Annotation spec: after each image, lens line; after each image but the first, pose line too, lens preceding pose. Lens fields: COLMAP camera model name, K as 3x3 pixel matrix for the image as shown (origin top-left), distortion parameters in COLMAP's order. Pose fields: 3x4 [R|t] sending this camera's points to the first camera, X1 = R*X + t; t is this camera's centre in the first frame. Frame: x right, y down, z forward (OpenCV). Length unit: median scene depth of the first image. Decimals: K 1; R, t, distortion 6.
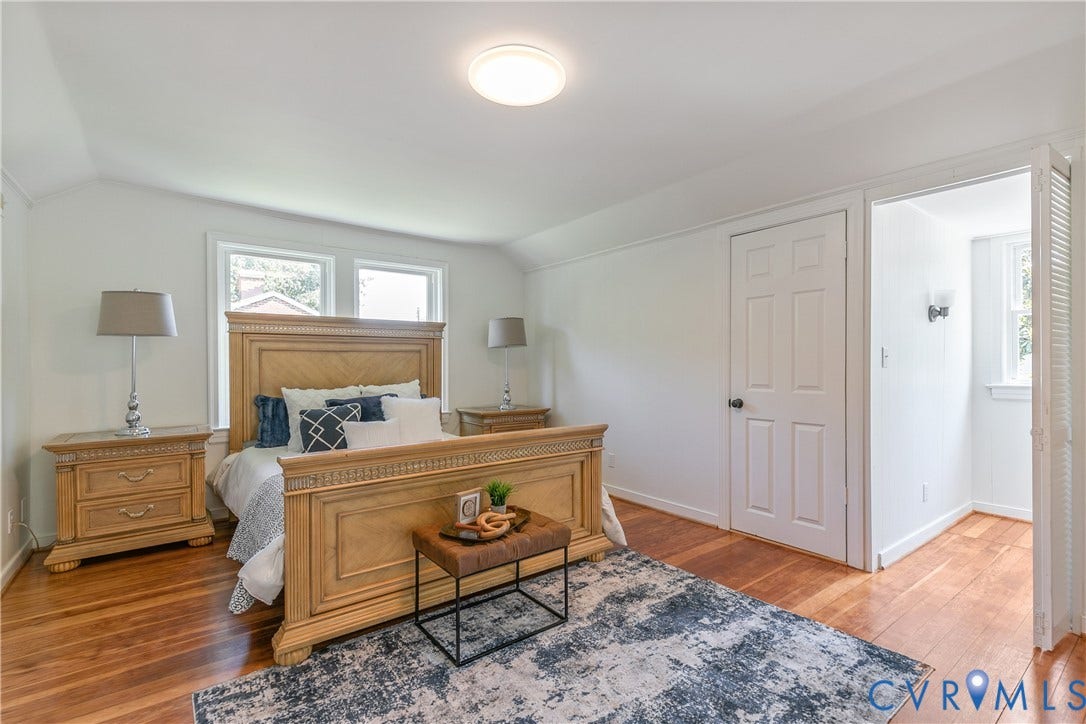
lens RADIAL K [[493.1, 0, 542.0], [0, 493.1, 376.6], [0, 0, 1]] dist [0.001705, 0.000054]
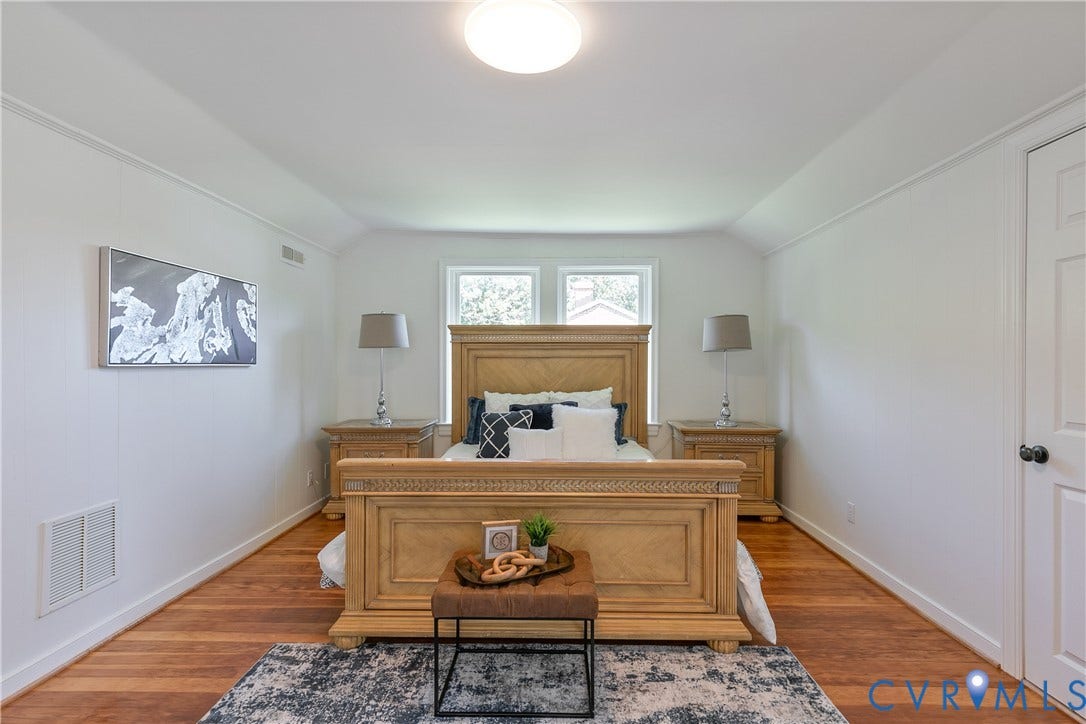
lens RADIAL K [[501.3, 0, 547.6], [0, 501.3, 371.0], [0, 0, 1]] dist [0.002333, -0.000007]
pose [[0.786743, 0.014300, -0.617115, 0.343835], [-0.020664, 0.999781, -0.003177, -0.027861], [0.616935, 0.015251, 0.786867, 0.247006]]
